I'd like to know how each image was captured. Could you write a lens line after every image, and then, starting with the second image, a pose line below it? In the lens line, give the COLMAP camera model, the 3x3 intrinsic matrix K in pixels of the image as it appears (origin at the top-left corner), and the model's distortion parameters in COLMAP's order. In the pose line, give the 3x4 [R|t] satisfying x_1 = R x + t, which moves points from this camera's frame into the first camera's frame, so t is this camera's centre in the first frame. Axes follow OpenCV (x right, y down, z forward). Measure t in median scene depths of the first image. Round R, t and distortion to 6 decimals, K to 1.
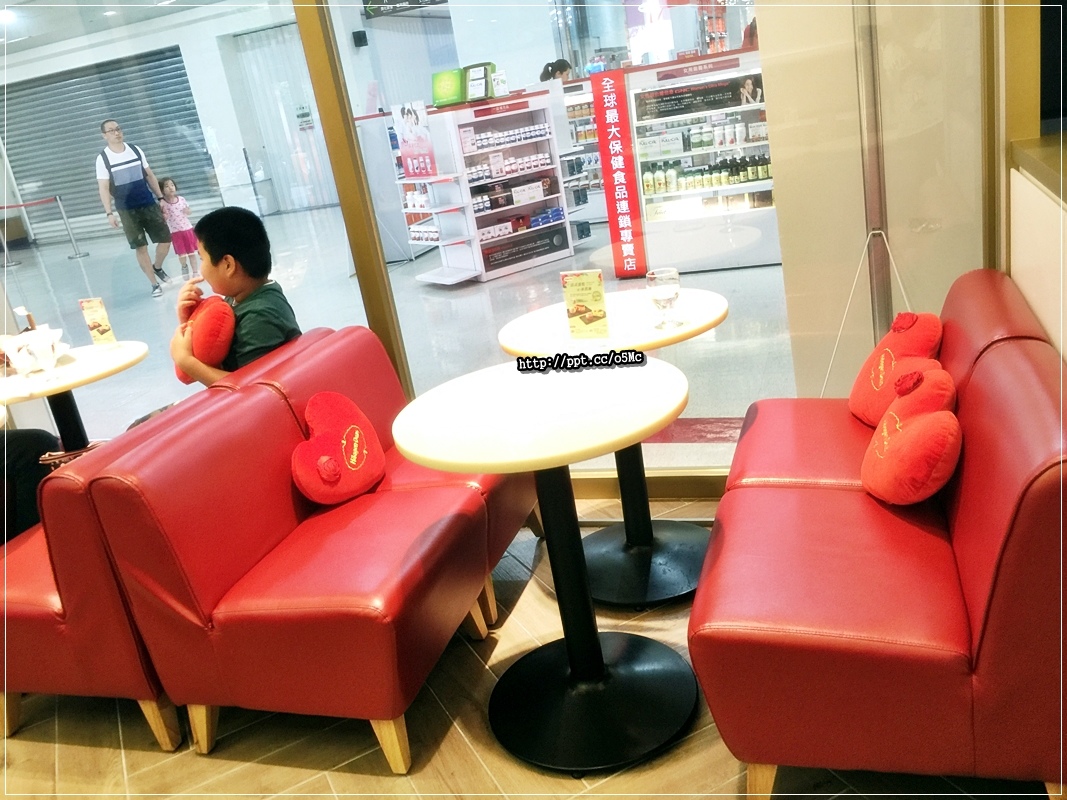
lens RADIAL K [[906.0, 0, 533.5], [0, 906.0, 400.0], [0, 0, 1]] dist [0.018768, -0.001988]
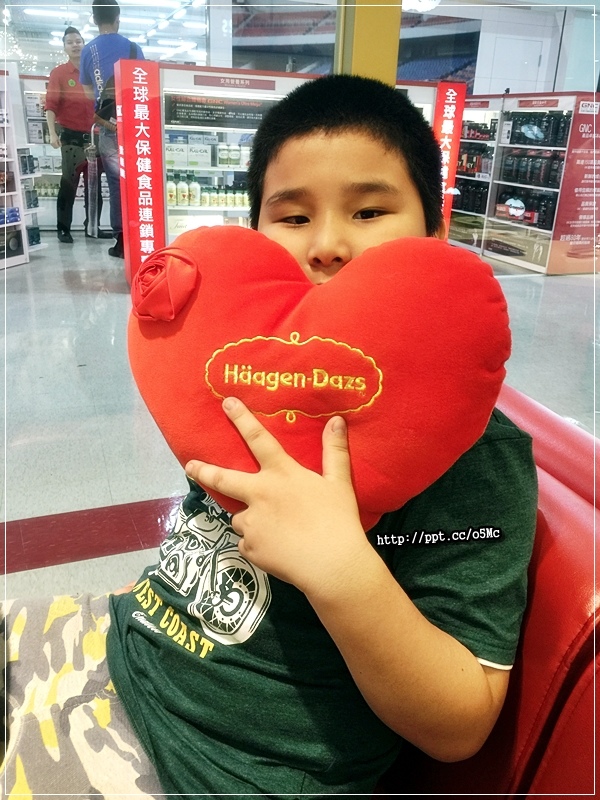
lens RADIAL K [[679.3, 0, 300.0], [0, 679.3, 400.0], [0, 0, 1]] dist [0.018768, -0.001988]
pose [[0.774450, -0.042084, 0.631234, -0.230342], [0.033702, 0.999113, 0.025262, -0.036477], [-0.631737, 0.001710, 0.775181, 0.366203]]
